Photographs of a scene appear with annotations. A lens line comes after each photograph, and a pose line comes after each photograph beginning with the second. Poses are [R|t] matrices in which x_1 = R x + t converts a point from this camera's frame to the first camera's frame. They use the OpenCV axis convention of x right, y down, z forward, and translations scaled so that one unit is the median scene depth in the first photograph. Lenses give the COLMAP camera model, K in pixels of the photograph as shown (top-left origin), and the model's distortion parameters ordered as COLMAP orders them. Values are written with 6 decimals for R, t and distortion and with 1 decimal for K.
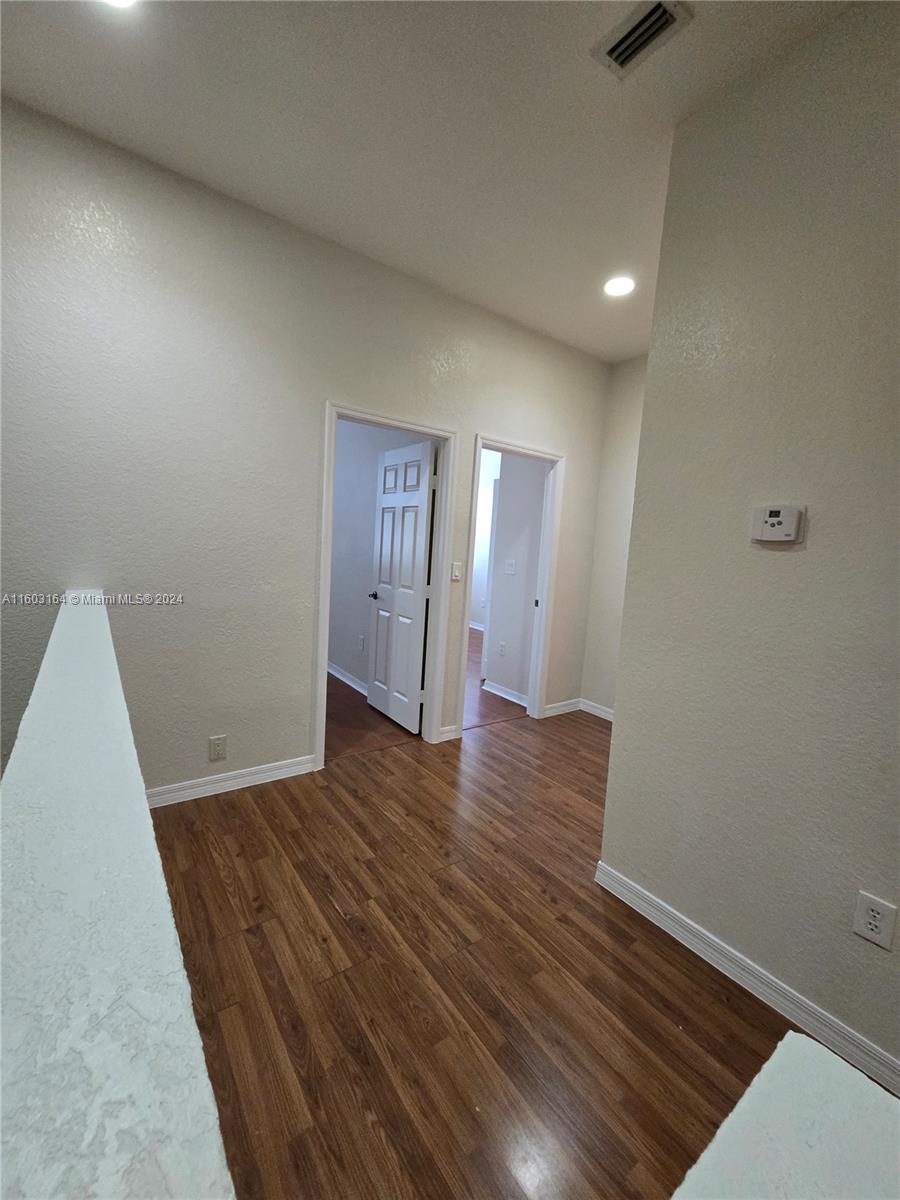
lens RADIAL K [[490.1, 0, 452.9], [0, 490.1, 600.2], [0, 0, 1]] dist [-0.003438, -0.000112]
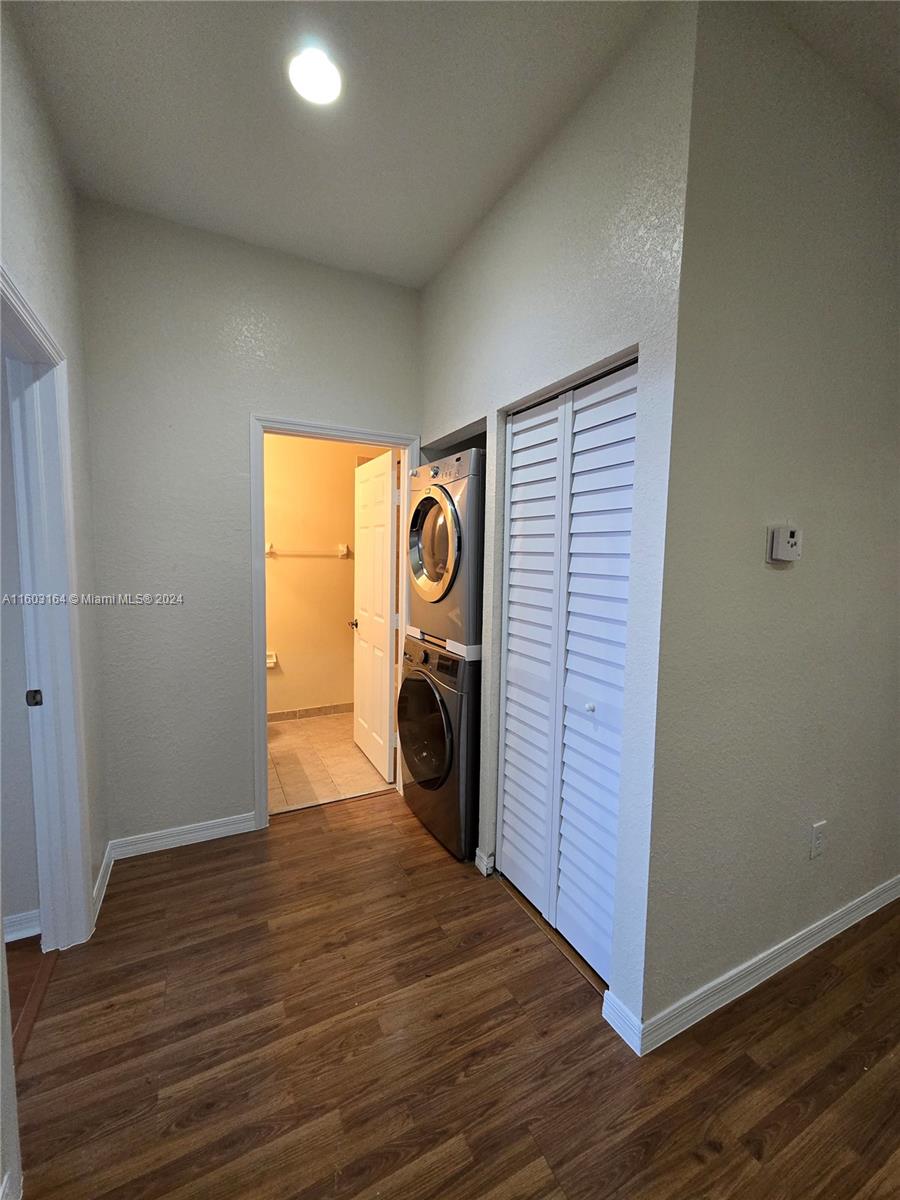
lens RADIAL K [[490.1, 0, 450.2], [0, 490.1, 599.2], [0, 0, 1]] dist [-0.003438, -0.000112]
pose [[0.157357, -0.148505, 0.976312, -0.220124], [0.108054, 0.985282, 0.132454, -0.121964], [-0.981613, 0.084652, 0.171087, 0.733314]]
